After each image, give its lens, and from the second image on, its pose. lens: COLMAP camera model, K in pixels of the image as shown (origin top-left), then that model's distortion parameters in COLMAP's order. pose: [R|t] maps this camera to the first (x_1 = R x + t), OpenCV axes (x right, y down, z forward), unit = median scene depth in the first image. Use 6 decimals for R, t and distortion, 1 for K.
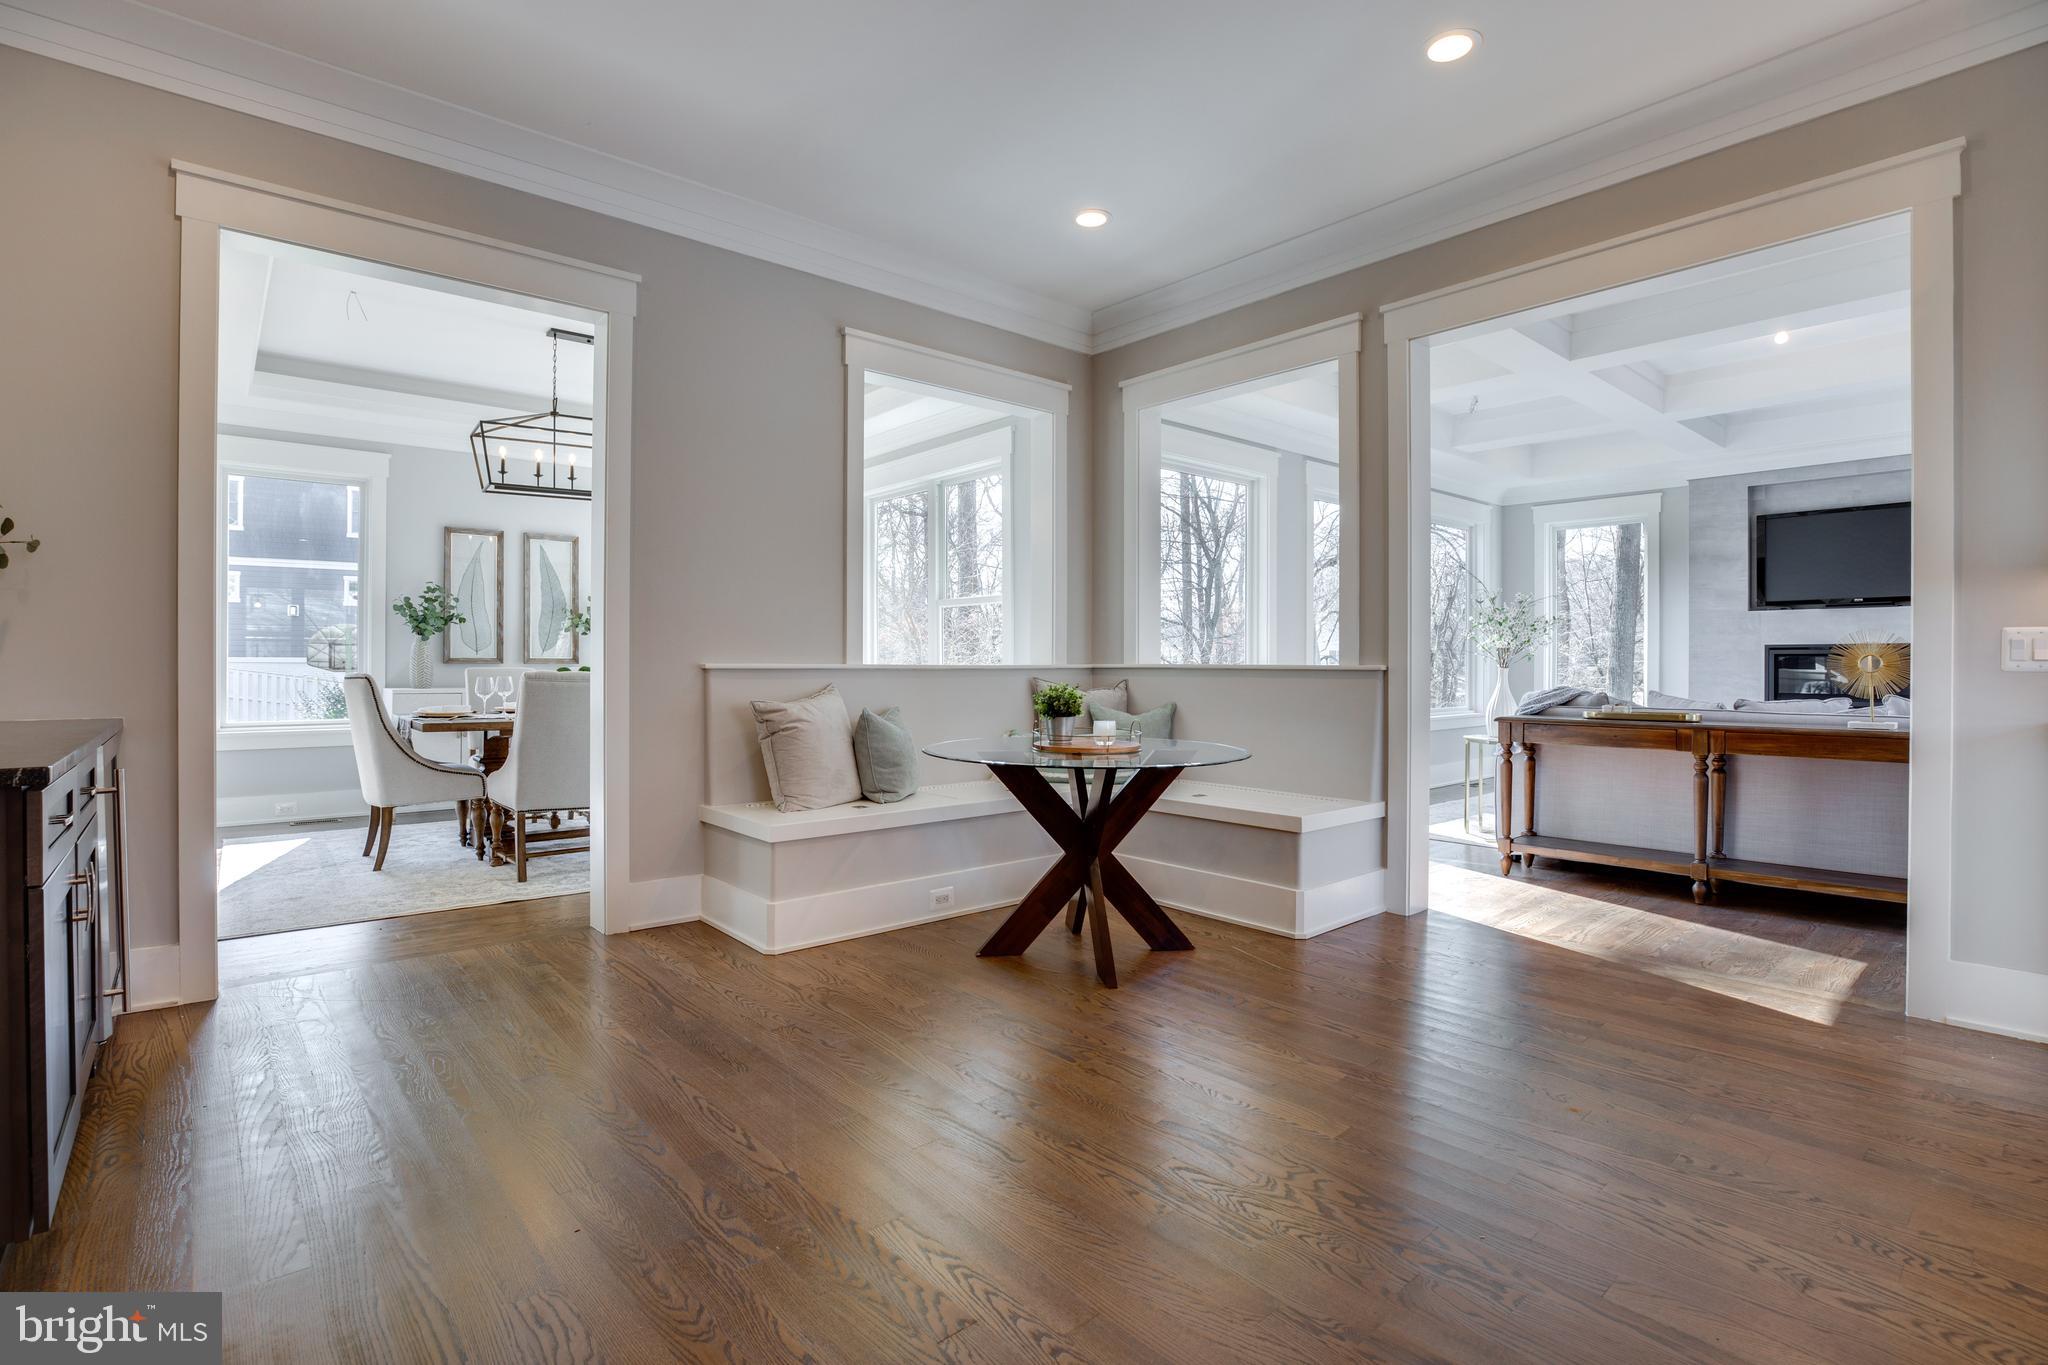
lens RADIAL K [[971.2, 0, 1025.5], [0, 971.2, 670.2], [0, 0, 1]] dist [-0.022839, 0.000635]
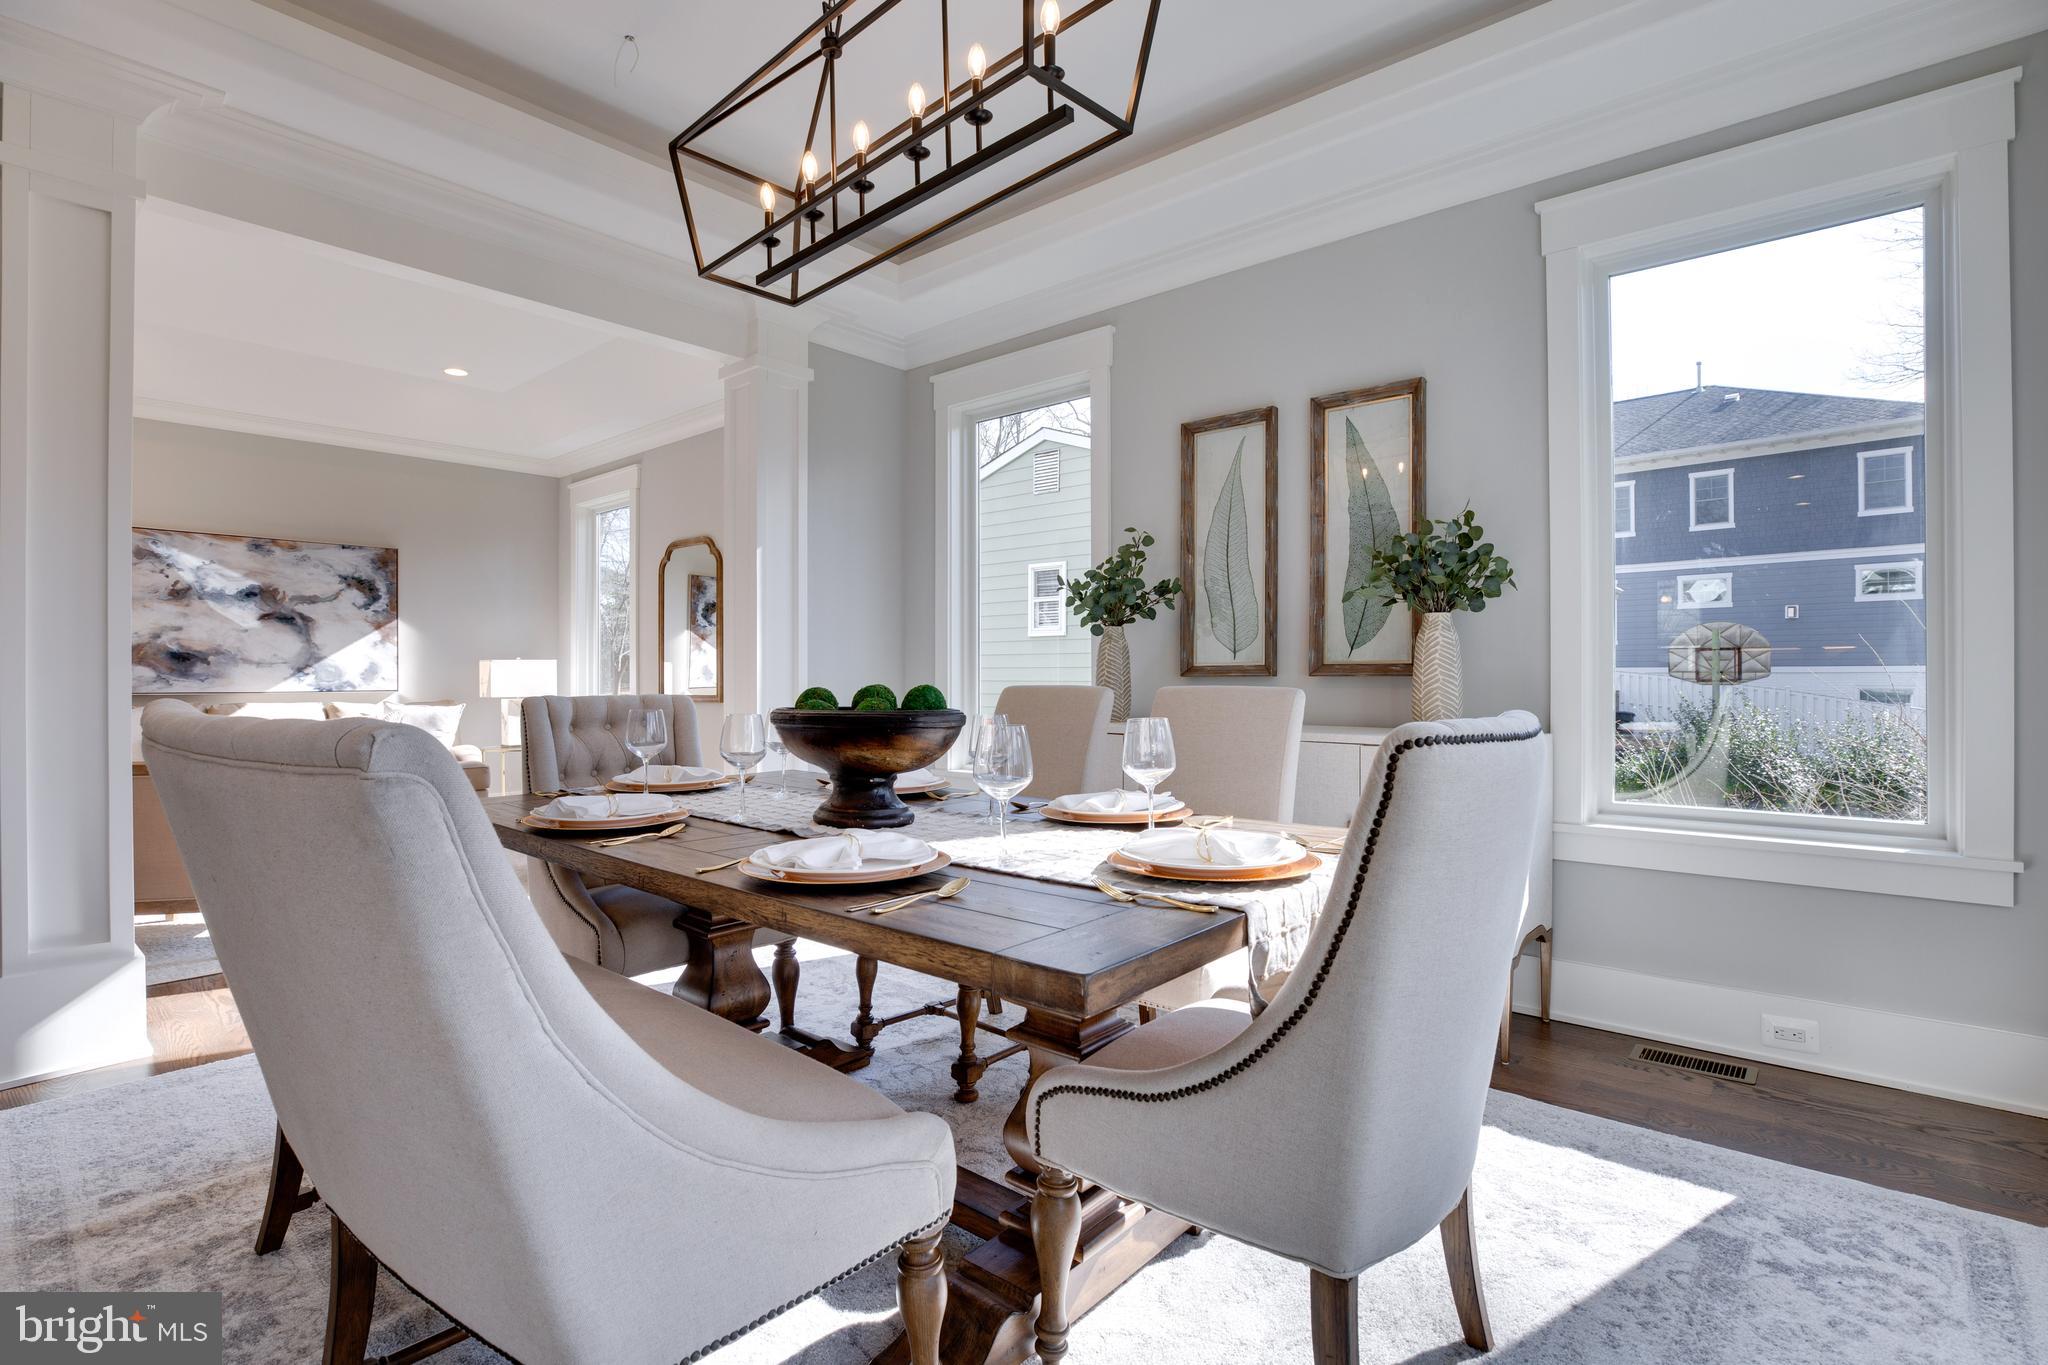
lens RADIAL K [[971.2, 0, 1031.2], [0, 971.2, 692.8], [0, 0, 1]] dist [-0.022839, 0.000635]
pose [[0.152753, 0.016806, -0.988121, -0.069440], [-0.003659, 0.999858, 0.016440, -0.005952], [0.988258, 0.001105, 0.152793, 0.803780]]
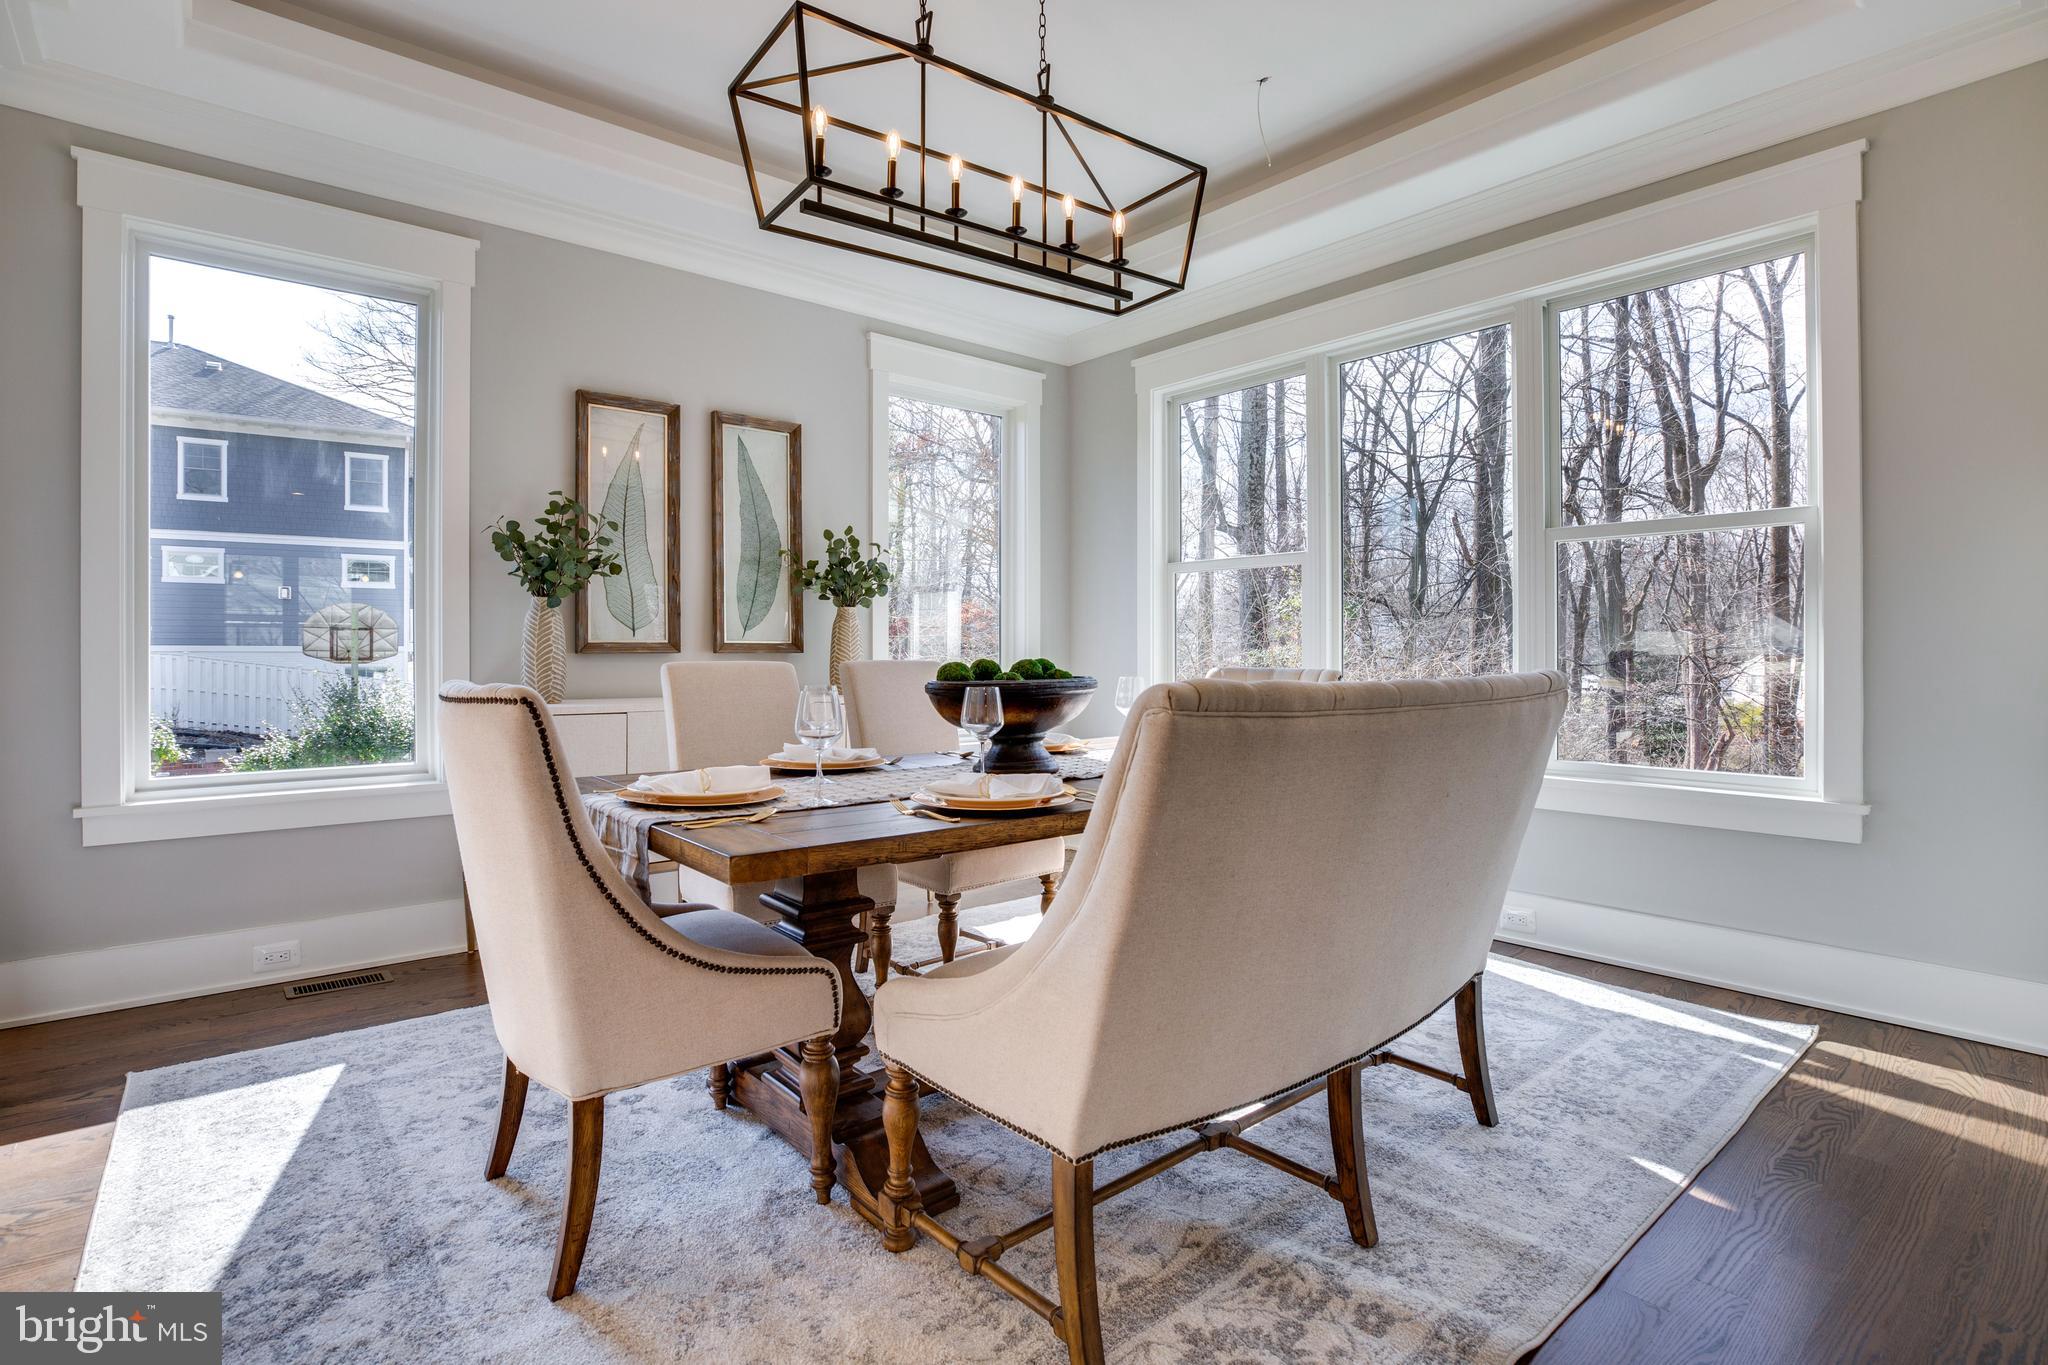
lens RADIAL K [[971.2, 0, 1024.0], [0, 971.2, 662.4], [0, 0, 1]] dist [-0.022839, 0.000635]
pose [[0.999988, -0.002989, 0.003968, -0.352906], [0.002967, 0.999980, 0.005560, -0.004161], [-0.003985, -0.005548, 0.999977, 0.462305]]
